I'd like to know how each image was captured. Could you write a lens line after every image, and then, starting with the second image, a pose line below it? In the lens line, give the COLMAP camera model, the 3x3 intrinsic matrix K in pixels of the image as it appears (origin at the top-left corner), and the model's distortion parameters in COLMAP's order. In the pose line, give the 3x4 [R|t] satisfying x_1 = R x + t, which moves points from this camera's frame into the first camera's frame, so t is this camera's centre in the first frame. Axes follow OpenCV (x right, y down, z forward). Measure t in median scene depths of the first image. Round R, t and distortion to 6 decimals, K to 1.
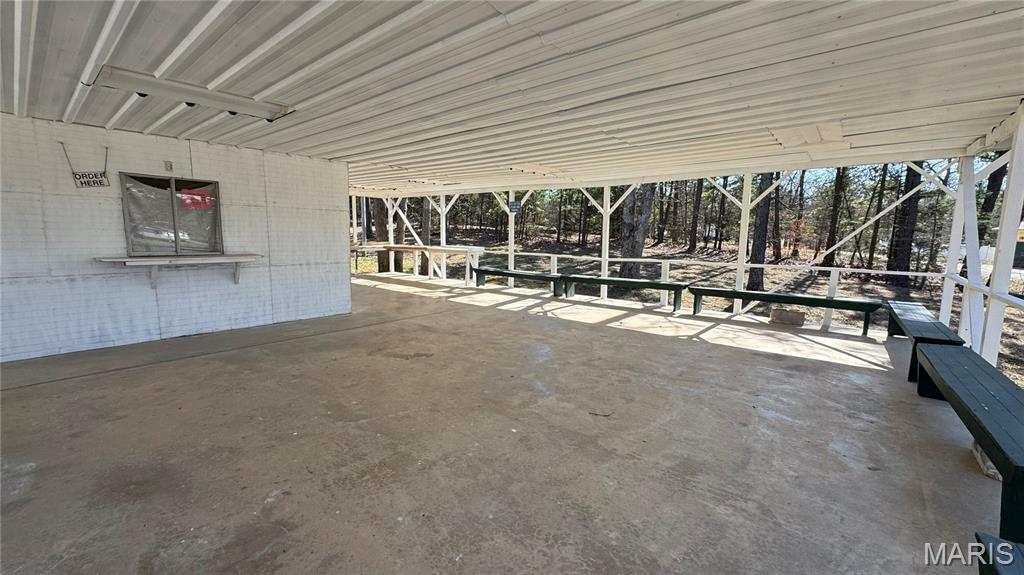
lens RADIAL K [[408.5, 0, 512.0], [0, 408.5, 287.5], [0, 0, 1]] dist [-0.003174, -0.000454]
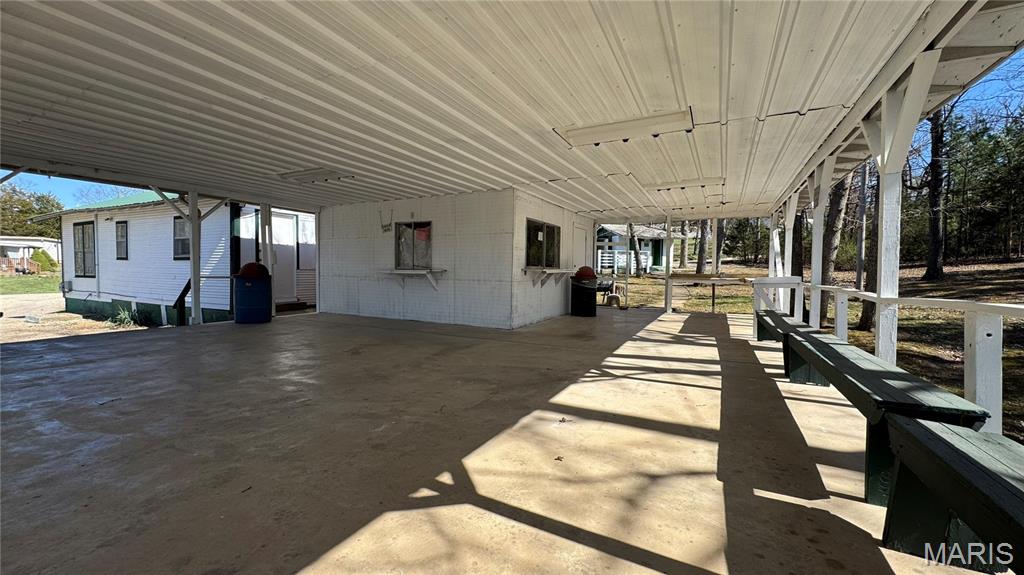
lens RADIAL K [[408.5, 0, 512.0], [0, 408.5, 287.5], [0, 0, 1]] dist [-0.003174, -0.000454]
pose [[0.218127, 0.027318, -0.975538, 0.941576], [-0.139737, 0.990182, -0.003517, -0.063357], [0.965864, 0.137086, 0.219803, 1.150480]]
